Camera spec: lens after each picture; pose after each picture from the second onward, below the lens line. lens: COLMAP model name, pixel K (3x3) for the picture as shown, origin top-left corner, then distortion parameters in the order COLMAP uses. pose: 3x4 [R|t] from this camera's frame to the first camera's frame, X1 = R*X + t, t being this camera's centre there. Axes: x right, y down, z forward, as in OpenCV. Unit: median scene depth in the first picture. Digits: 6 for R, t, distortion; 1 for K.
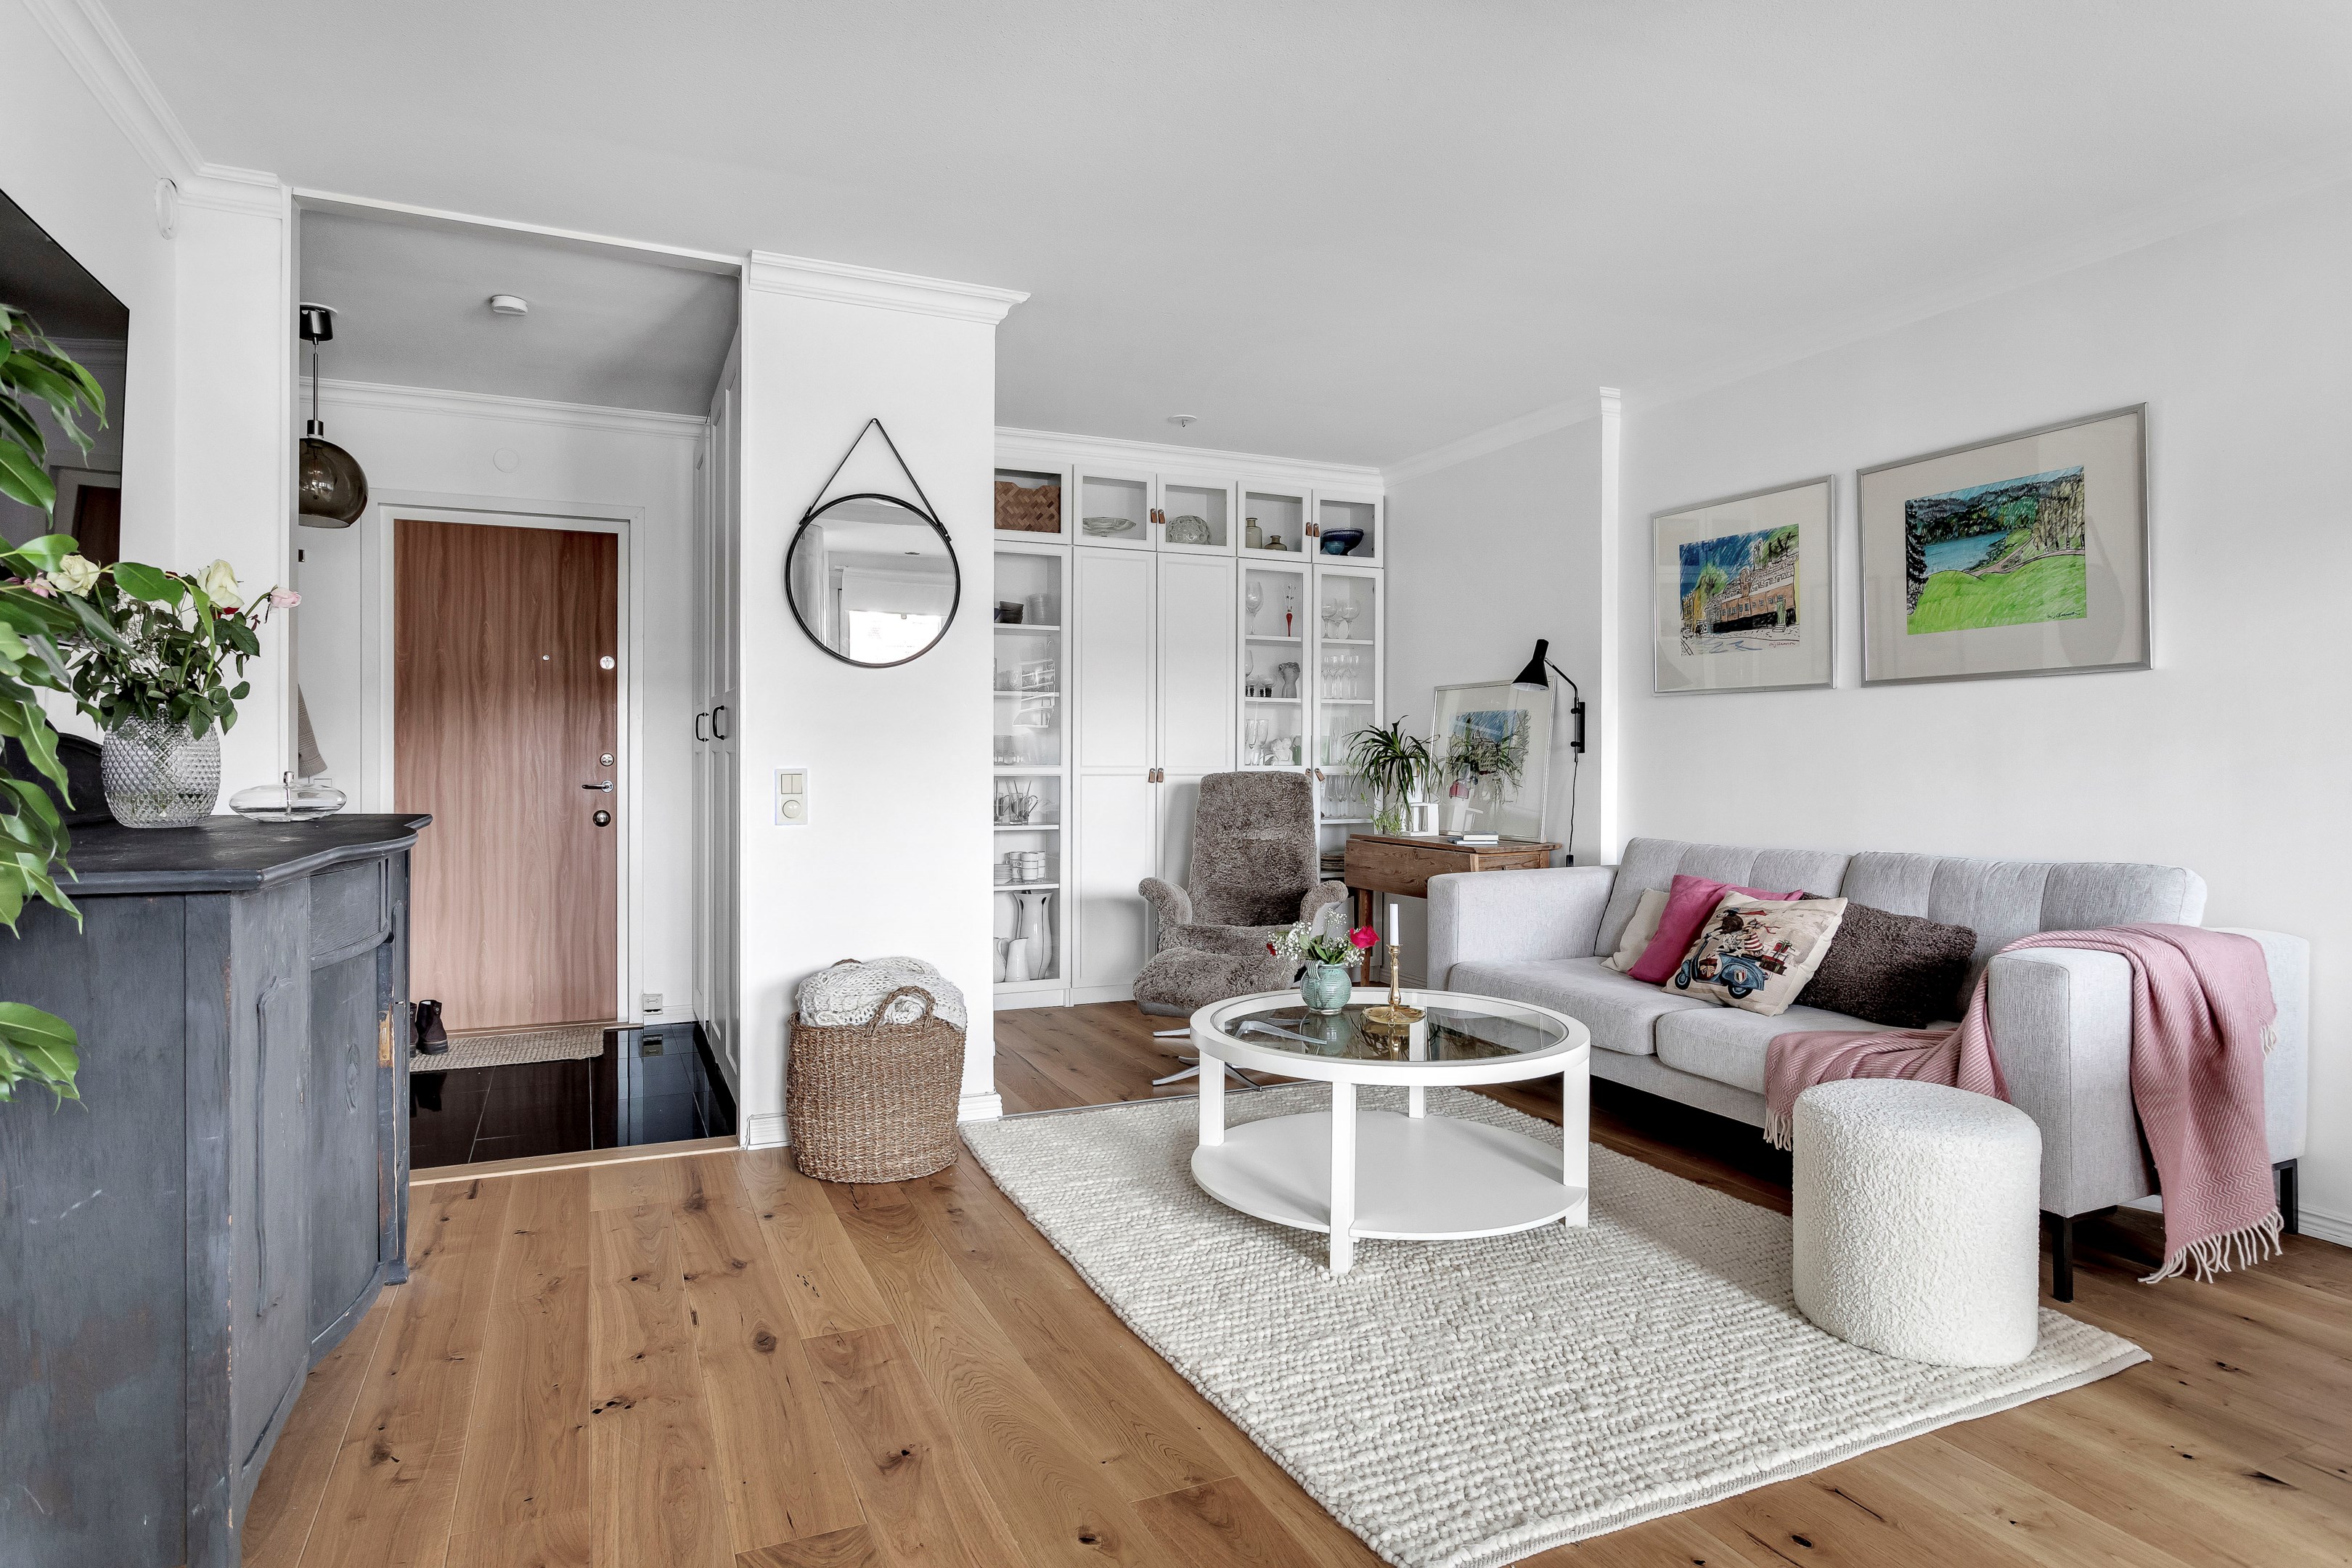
lens RADIAL K [[1308.4, 0, 1182.5], [0, 1308.4, 766.1], [0, 0, 1]] dist [-0.004472, -0.000006]
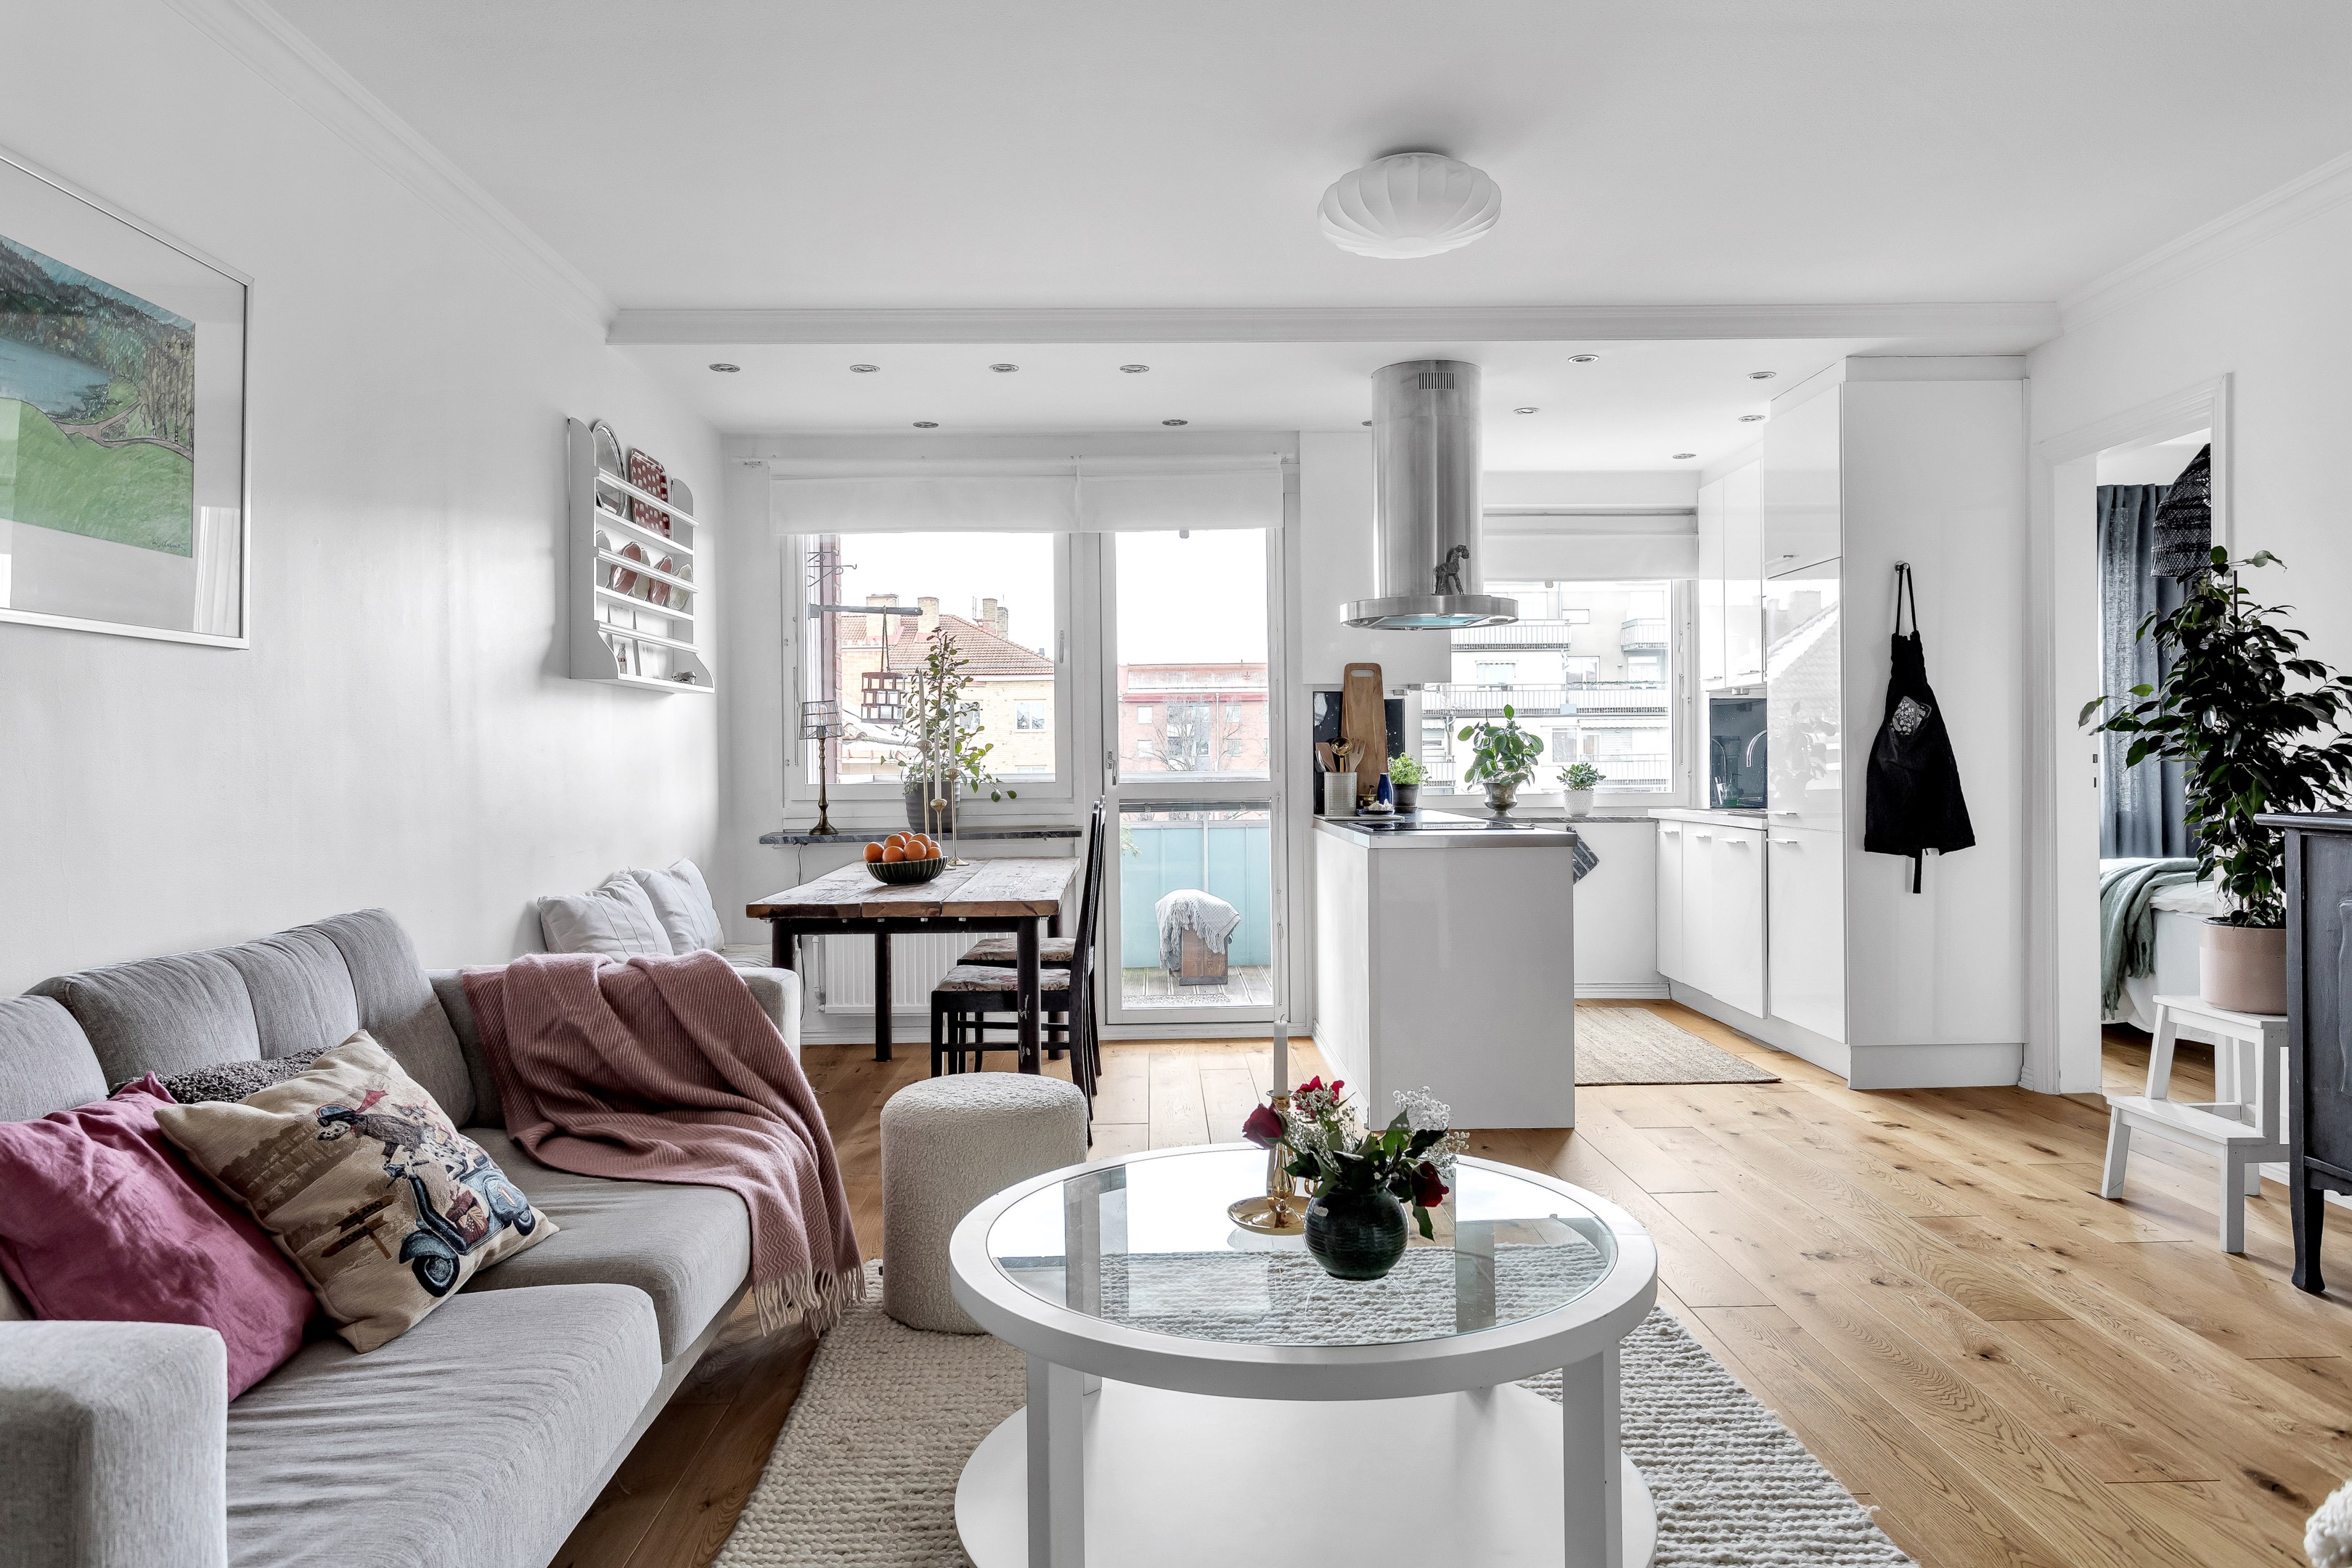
lens RADIAL K [[1502.4, 0, 1193.7], [0, 1502.4, 770.0], [0, 0, 1]] dist [-0.000724, 0.000154]
pose [[-0.918615, 0.006026, 0.395108, -0.040919], [0.009405, 0.999934, 0.006616, -0.005574], [-0.395042, 0.009794, -0.918611, 1.000555]]
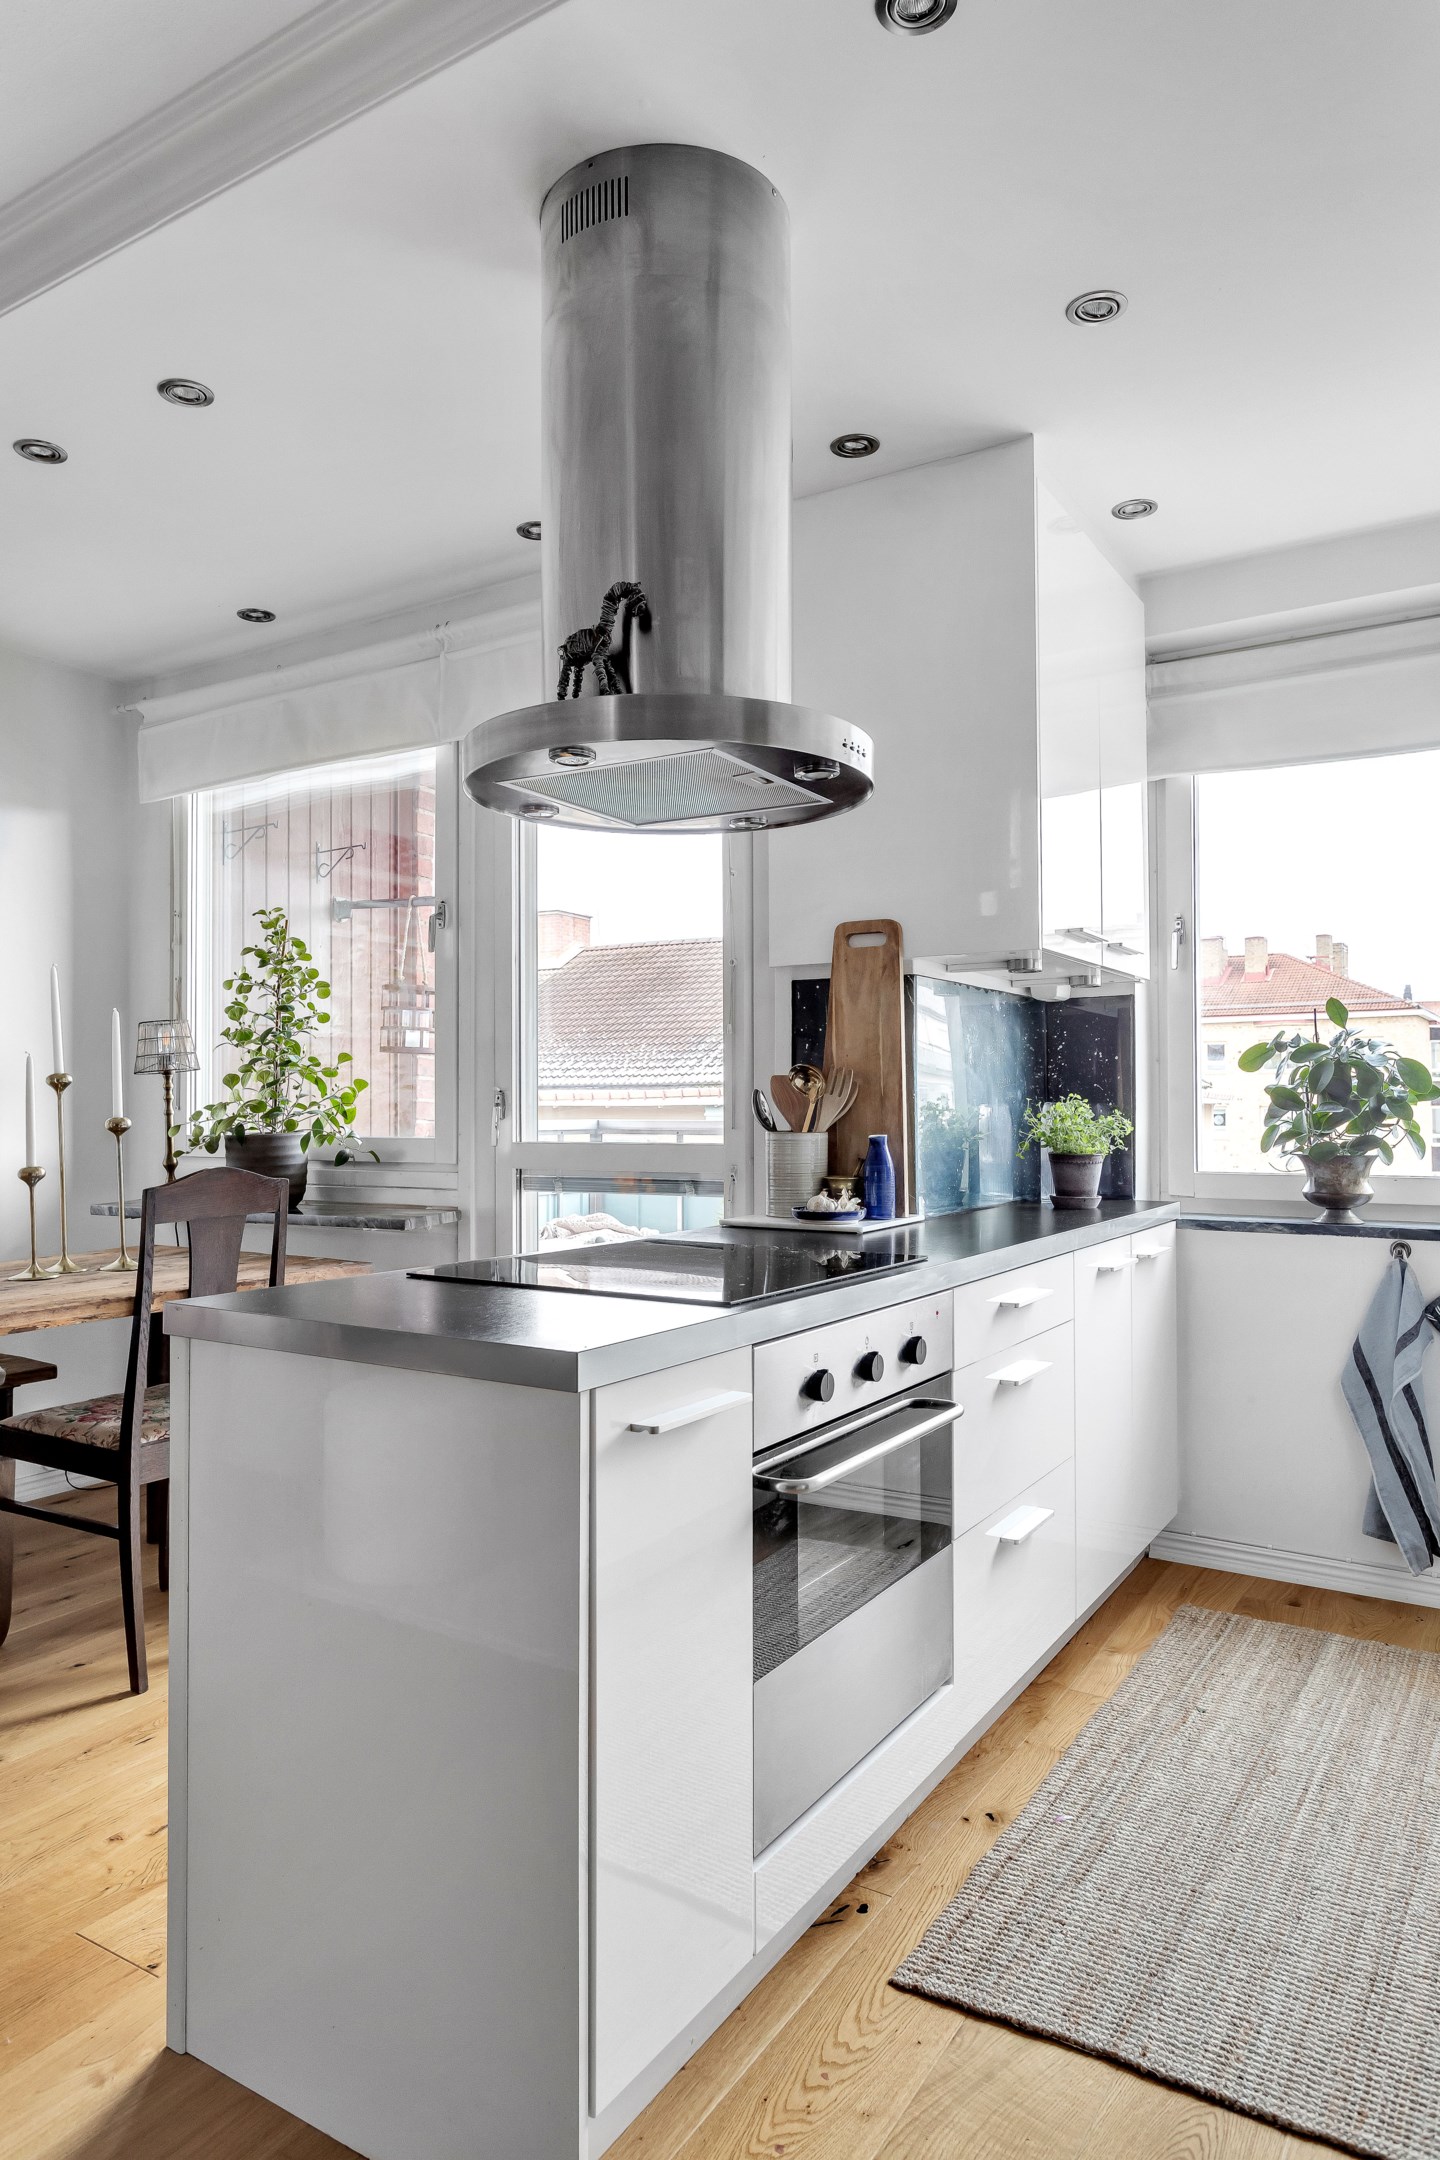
lens RADIAL K [[1369.5, 0, 691.8], [0, 1369.5, 1077.5], [0, 0, 1]] dist [-0.003245, -0.000455]
pose [[-0.543914, 0.018509, 0.838937, -0.123774], [0.003684, 0.999800, -0.019669, -0.006126], [-0.839133, -0.007608, -0.543873, 0.225849]]
